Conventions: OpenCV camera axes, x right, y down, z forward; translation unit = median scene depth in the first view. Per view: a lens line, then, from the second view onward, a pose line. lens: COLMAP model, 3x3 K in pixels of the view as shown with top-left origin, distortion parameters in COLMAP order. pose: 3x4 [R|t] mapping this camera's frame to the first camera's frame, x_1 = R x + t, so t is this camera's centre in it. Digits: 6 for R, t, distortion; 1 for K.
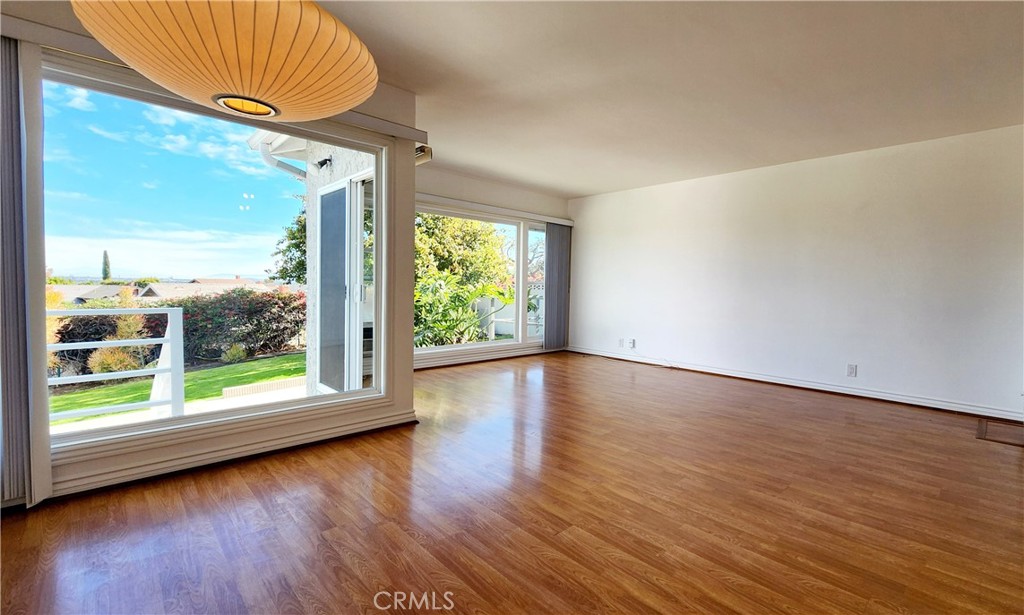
lens RADIAL K [[447.3, 0, 552.0], [0, 447.3, 304.8], [0, 0, 1]] dist [0.000528, -0.000472]
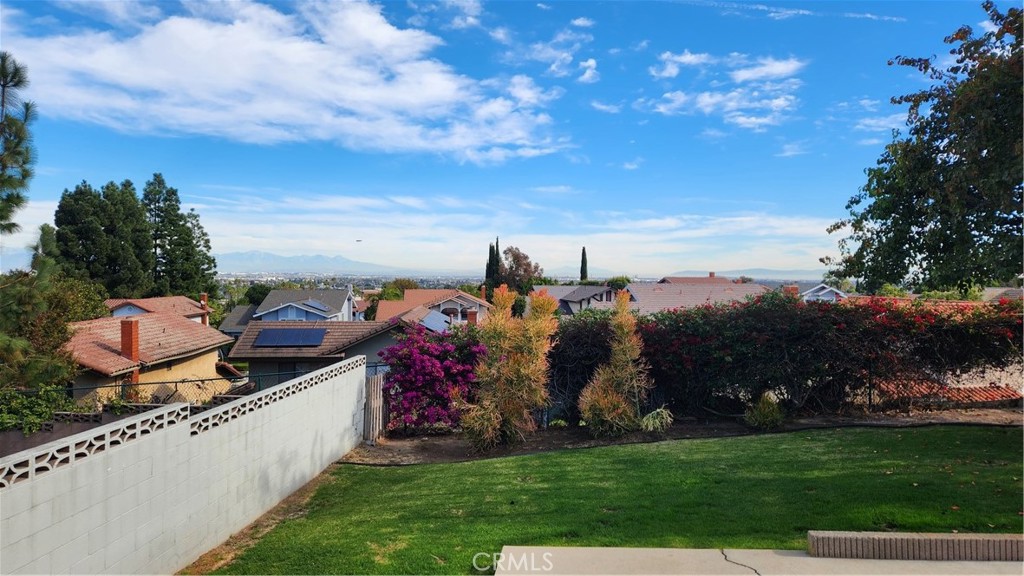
lens RADIAL K [[666.2, 0, 512.0], [0, 666.2, 288.0], [0, 0, 1]] dist [0.032721, -0.001743]
pose [[0.632997, 0.000187, -0.774154, -0.517703], [-0.030078, 0.999251, -0.024353, -0.026620], [0.773570, 0.038700, 0.632529, 0.451616]]
